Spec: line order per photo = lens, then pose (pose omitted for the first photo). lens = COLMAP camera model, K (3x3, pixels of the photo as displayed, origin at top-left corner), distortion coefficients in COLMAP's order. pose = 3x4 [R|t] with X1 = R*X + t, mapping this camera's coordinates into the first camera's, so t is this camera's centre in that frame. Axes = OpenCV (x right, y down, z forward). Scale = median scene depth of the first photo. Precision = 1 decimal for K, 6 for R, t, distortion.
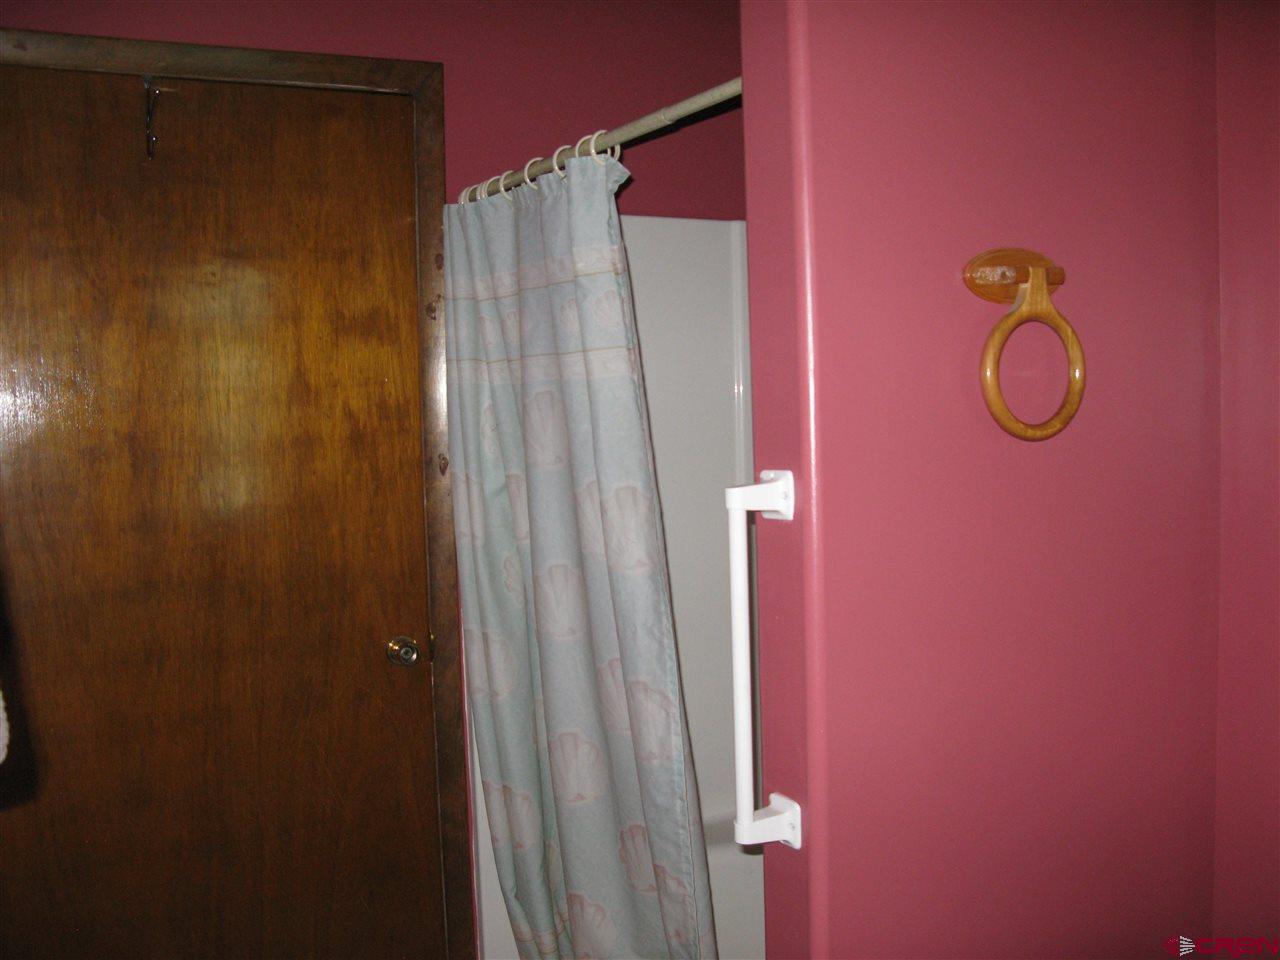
lens RADIAL K [[1279.5, 0, 640.0], [0, 1279.5, 480.0], [0, 0, 1]] dist [-0.207698, 0.262978]
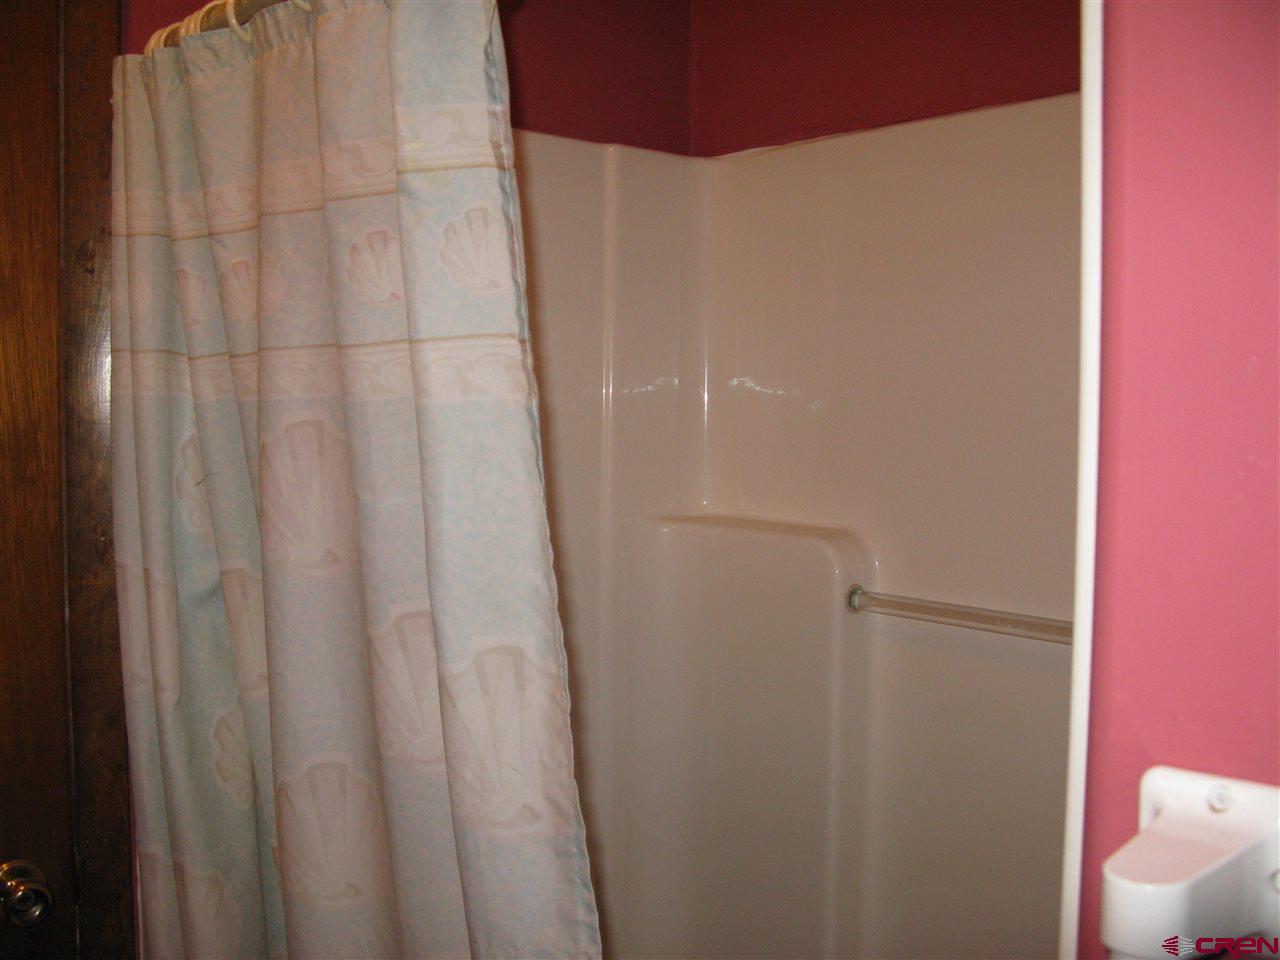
lens RADIAL K [[1279.5, 0, 640.0], [0, 1279.5, 480.0], [0, 0, 1]] dist [-0.207698, 0.262978]
pose [[0.974343, 0.022297, 0.223960, -0.054479], [-0.021787, 0.999751, -0.004749, -0.044404], [-0.224010, -0.000253, 0.974587, 0.466505]]
